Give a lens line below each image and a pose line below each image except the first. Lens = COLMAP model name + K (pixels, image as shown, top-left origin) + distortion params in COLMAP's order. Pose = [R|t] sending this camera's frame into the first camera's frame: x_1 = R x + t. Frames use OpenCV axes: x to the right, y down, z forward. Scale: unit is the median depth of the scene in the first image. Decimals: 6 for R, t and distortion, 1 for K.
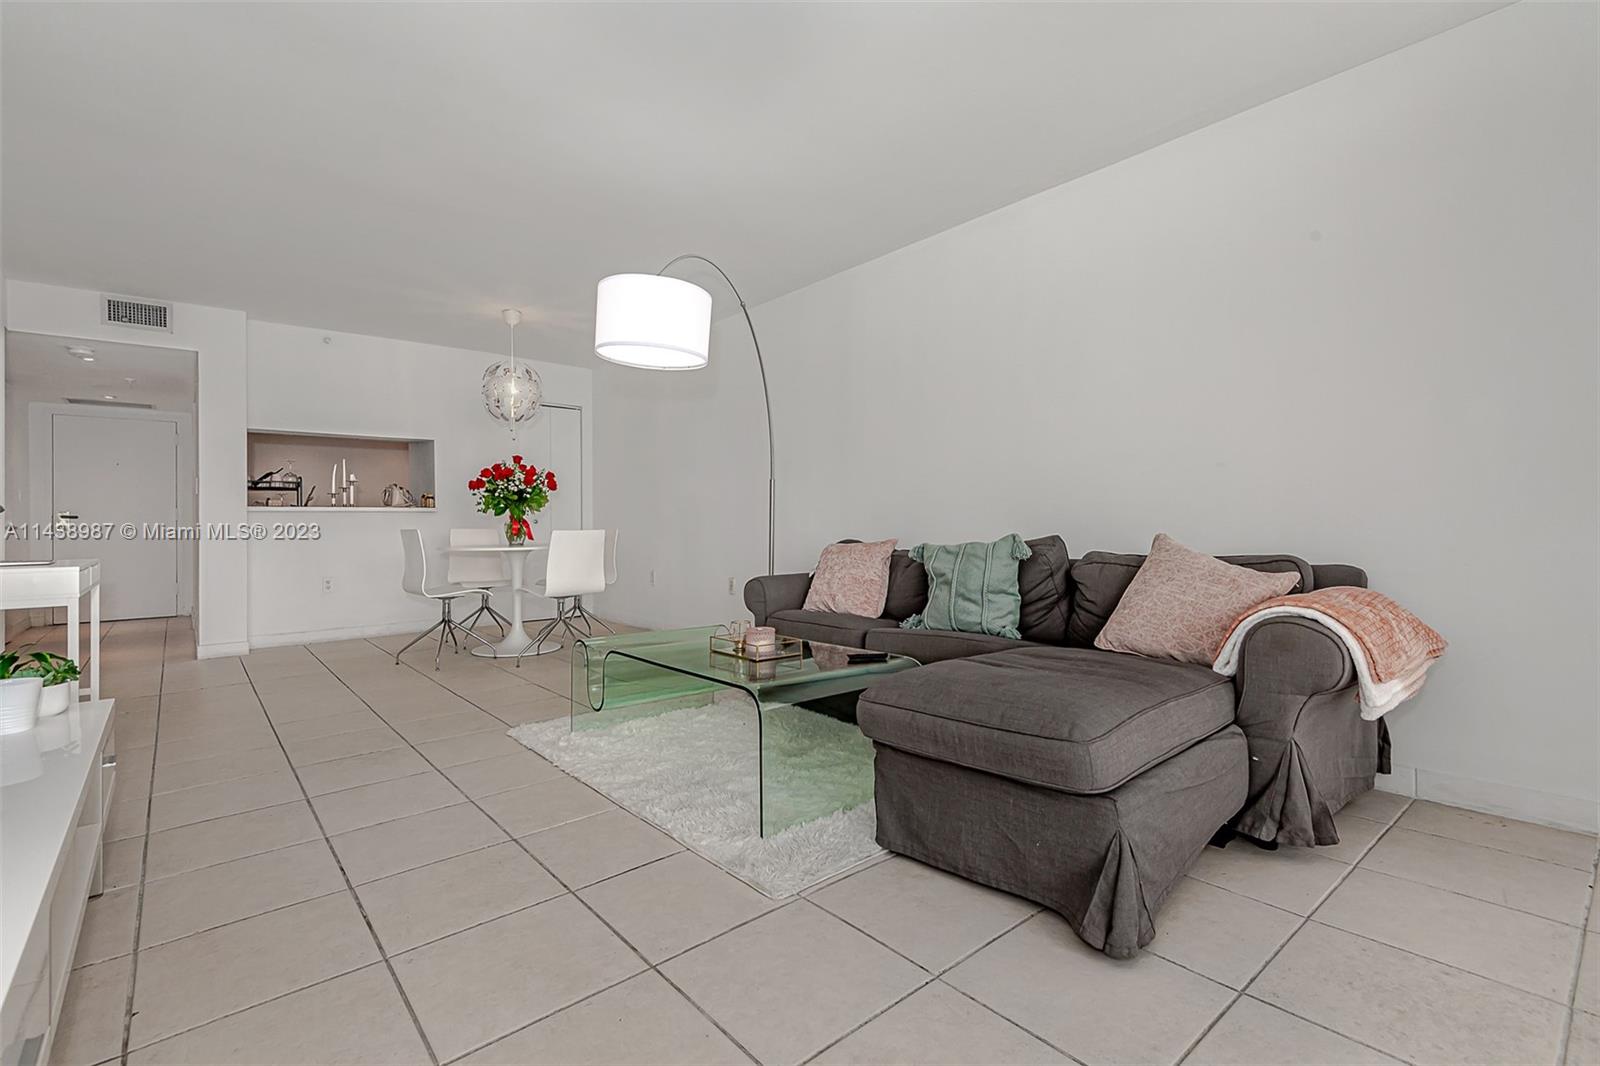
lens RADIAL K [[736.3, 0, 803.7], [0, 736.3, 519.9], [0, 0, 1]] dist [0.020450, -0.000104]
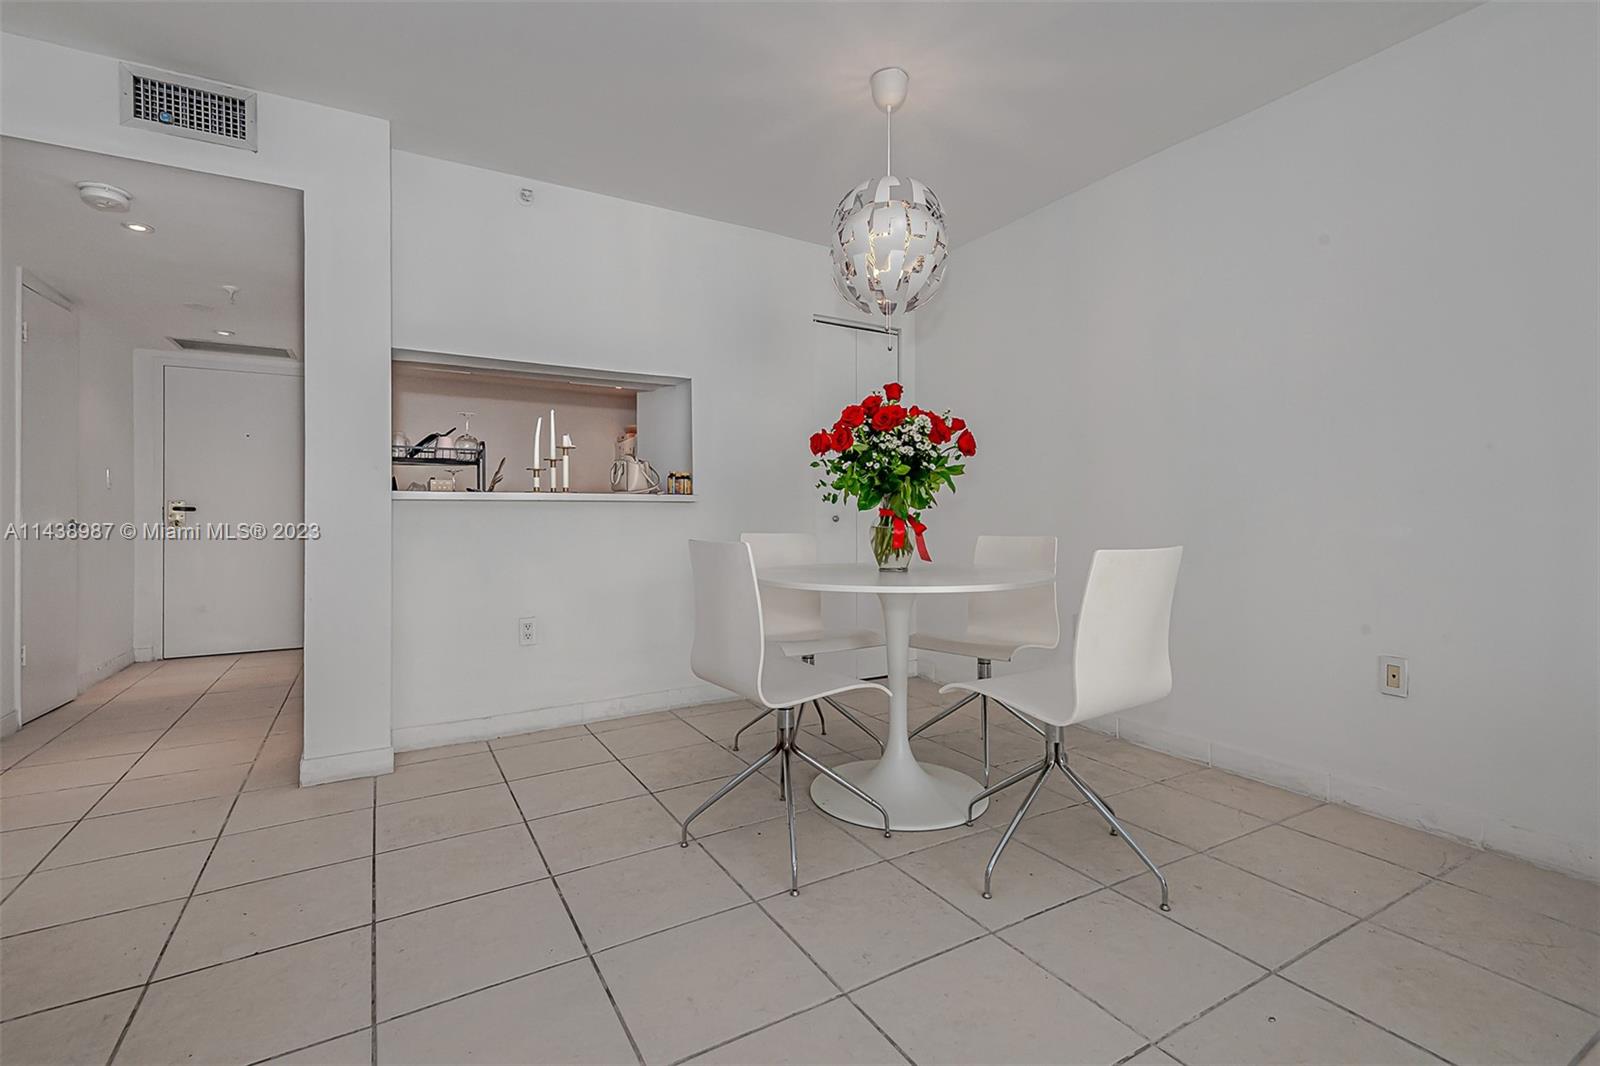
lens RADIAL K [[767.6, 0, 863.8], [0, 767.6, 515.0], [0, 0, 1]] dist [0.015042, -0.000665]
pose [[0.991399, 0.003736, -0.130818, -0.309573], [-0.003397, 0.999990, 0.002809, -0.002805], [0.130827, -0.002340, 0.991402, 0.451744]]
